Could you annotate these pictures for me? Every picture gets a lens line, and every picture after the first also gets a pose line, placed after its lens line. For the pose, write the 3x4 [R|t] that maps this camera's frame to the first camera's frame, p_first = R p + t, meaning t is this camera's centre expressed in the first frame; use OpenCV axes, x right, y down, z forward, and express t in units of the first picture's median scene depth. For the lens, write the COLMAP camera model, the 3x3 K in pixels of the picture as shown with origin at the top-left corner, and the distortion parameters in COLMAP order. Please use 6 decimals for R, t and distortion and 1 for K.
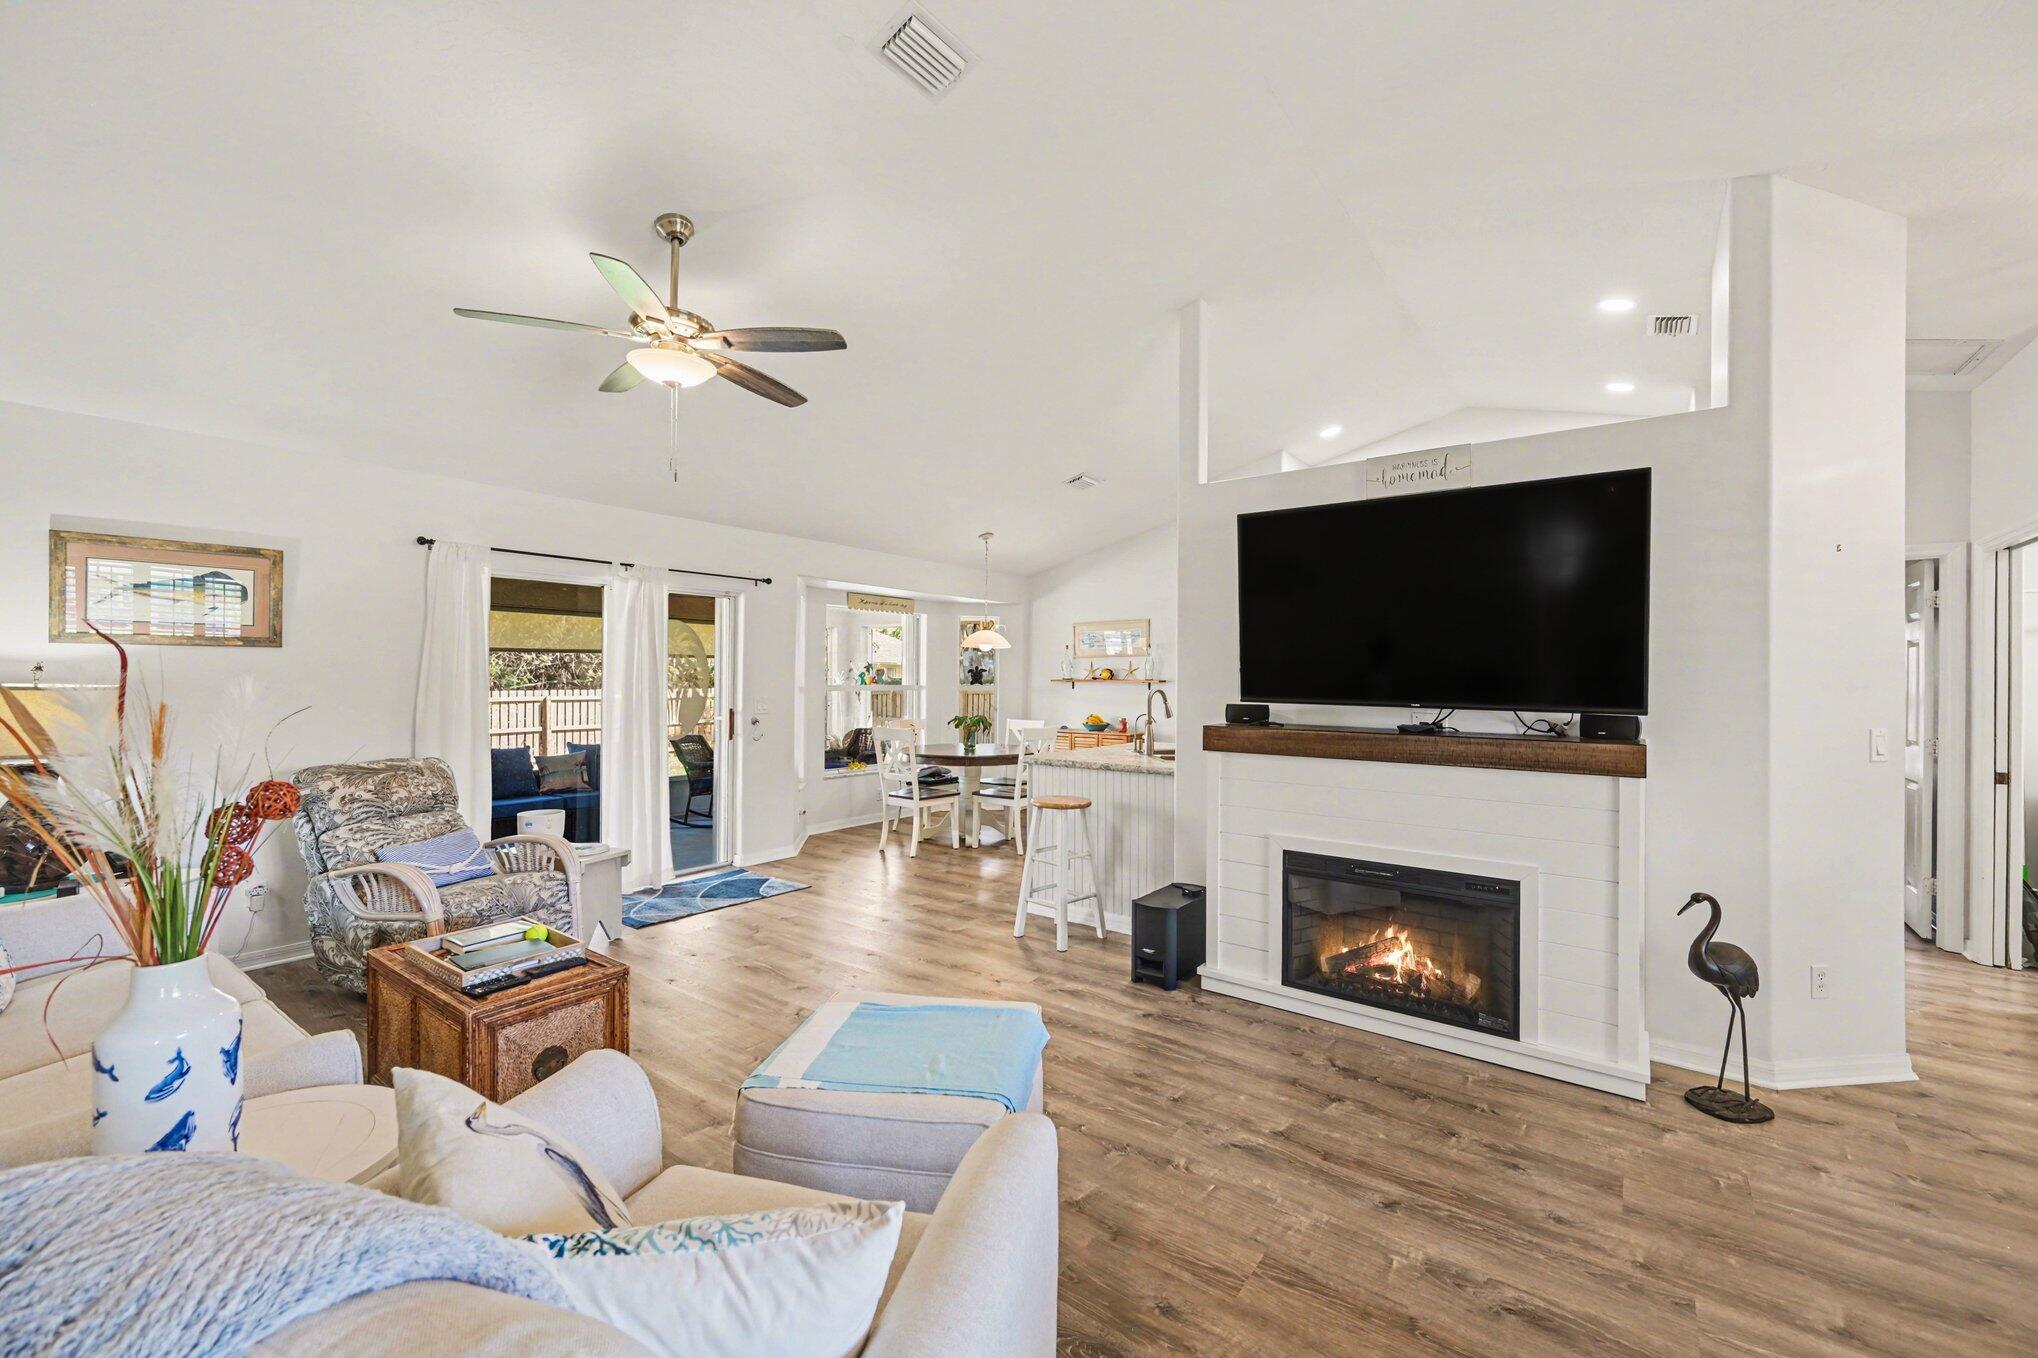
lens RADIAL K [[819.0, 0, 1025.9], [0, 819.0, 679.6], [0, 0, 1]] dist [0.001907, -0.000081]
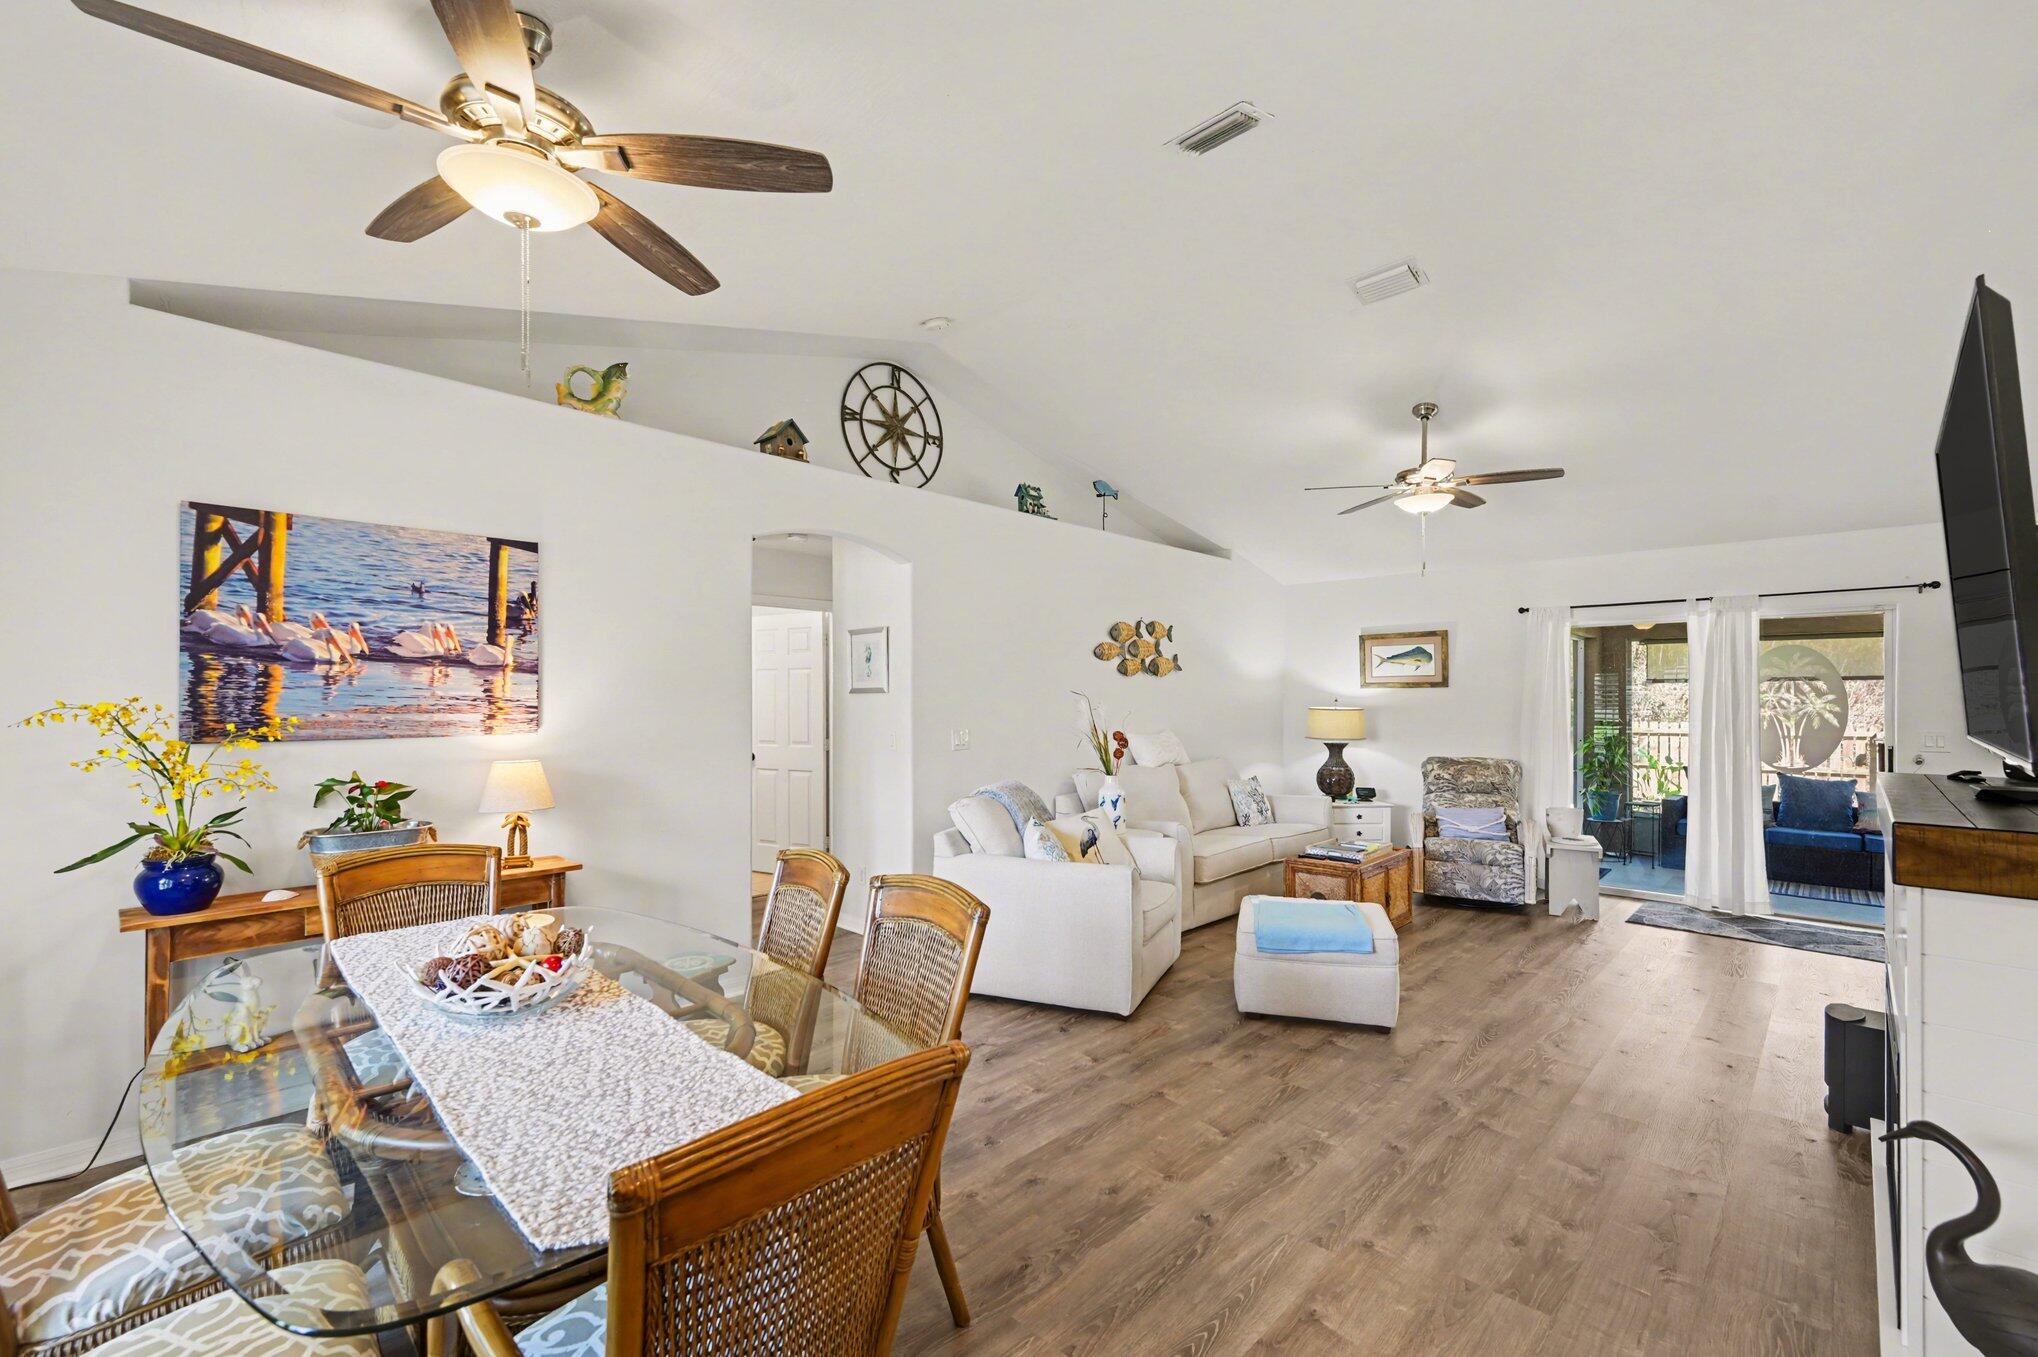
lens RADIAL K [[866.2, 0, 1006.5], [0, 866.2, 694.1], [0, 0, 1]] dist [0.000763, -0.000073]
pose [[-0.140796, -0.013928, -0.989941, 1.010189], [-0.007857, 0.999885, -0.012950, 0.005377], [0.990007, 0.005954, -0.140889, 0.354991]]
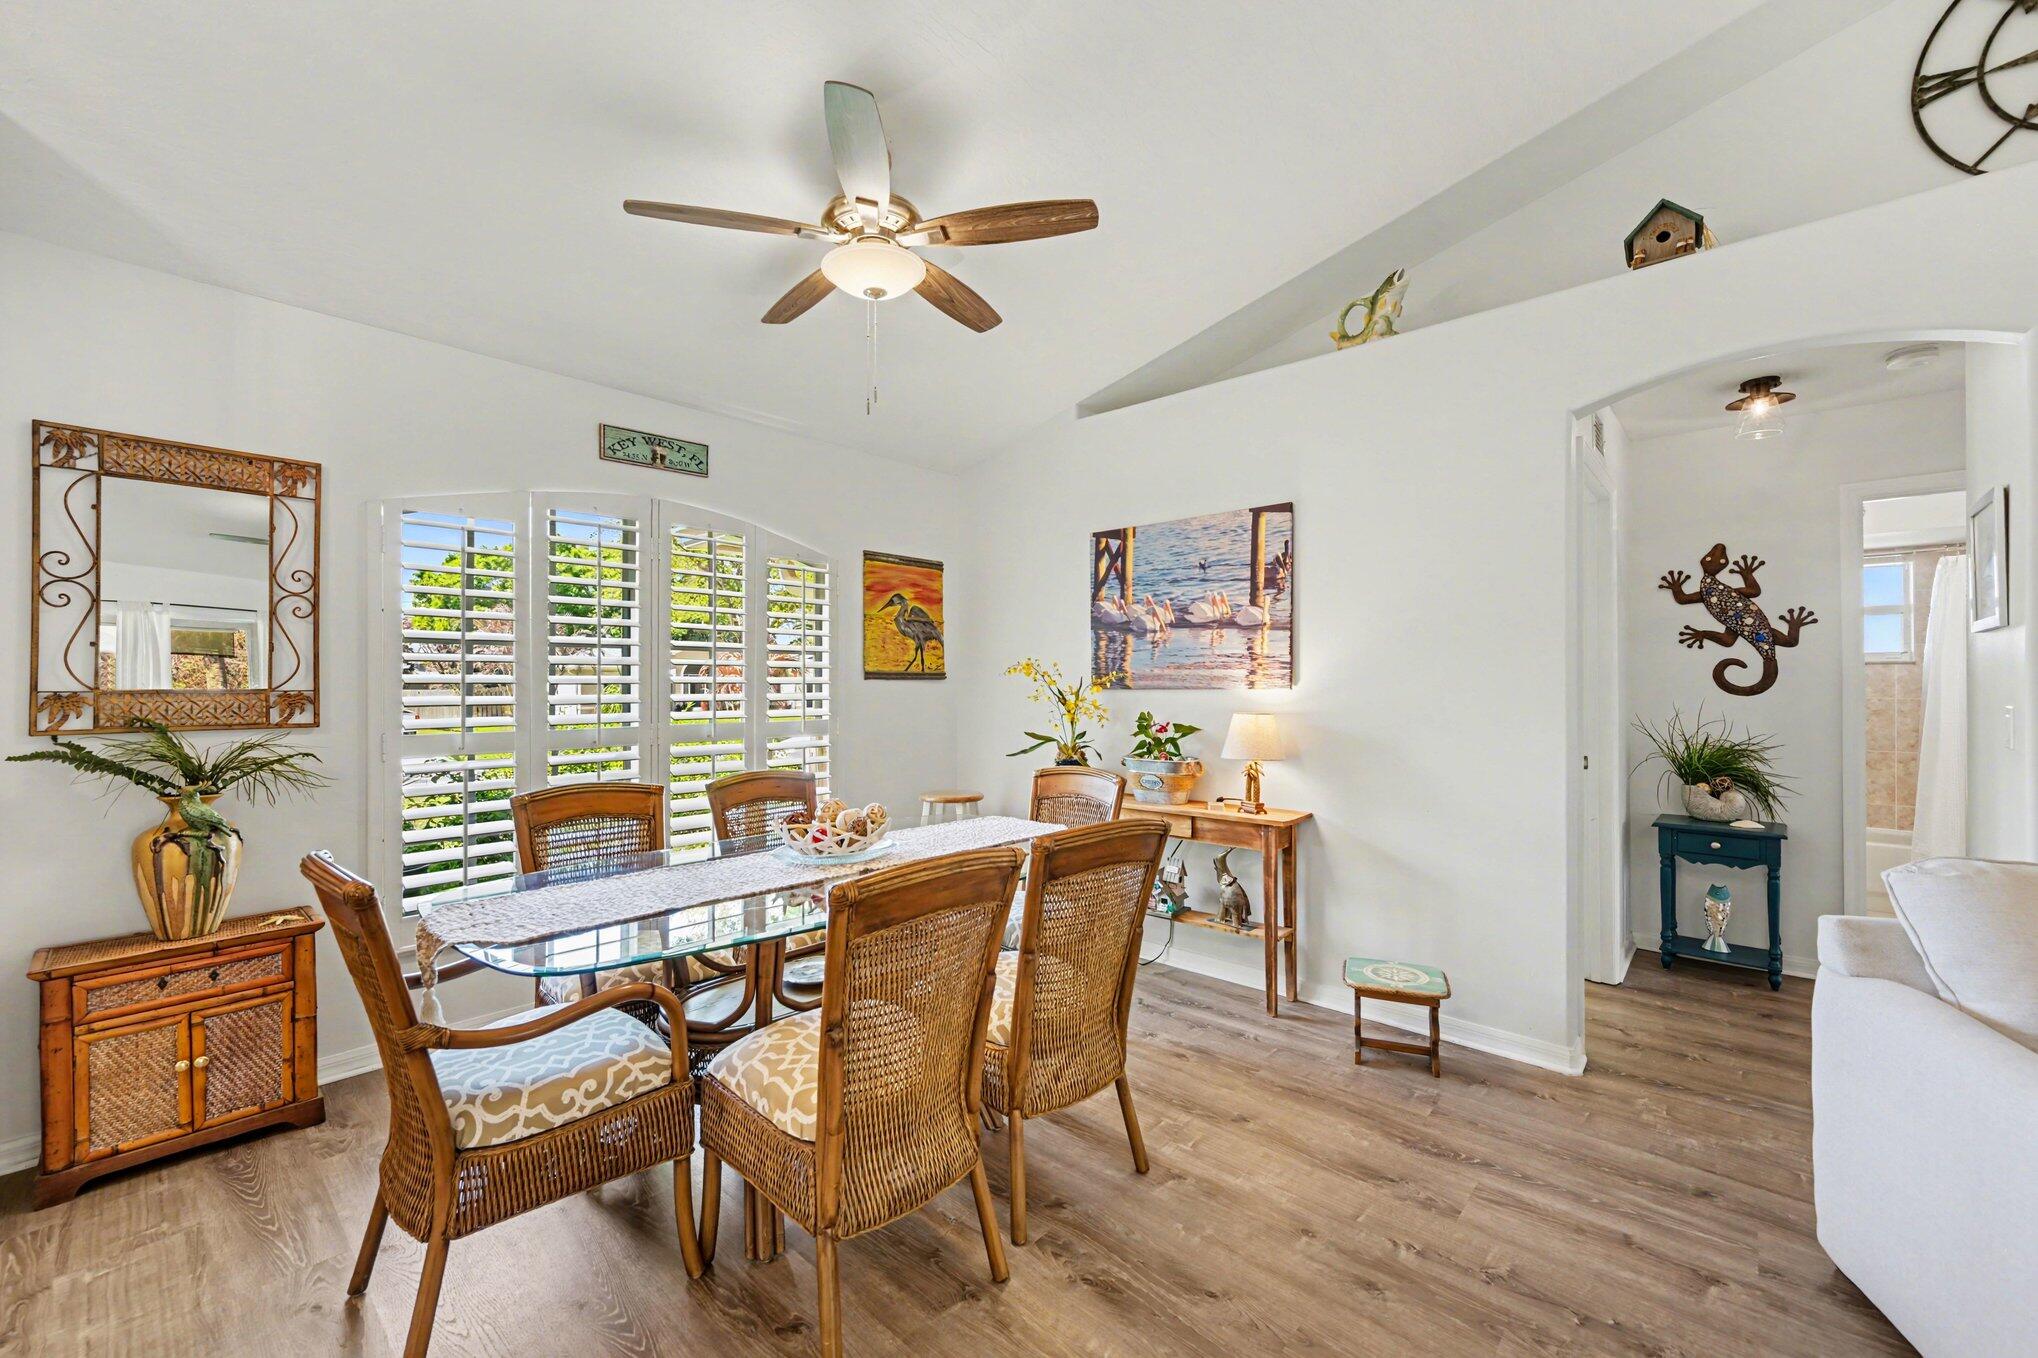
lens RADIAL K [[819.0, 0, 1025.9], [0, 819.0, 679.6], [0, 0, 1]] dist [0.001907, -0.000081]
pose [[-0.994889, -0.007652, 0.100684, 0.359988], [-0.007642, 0.999971, 0.000487, 0.031305], [-0.100685, -0.000285, -0.994918, 0.645867]]
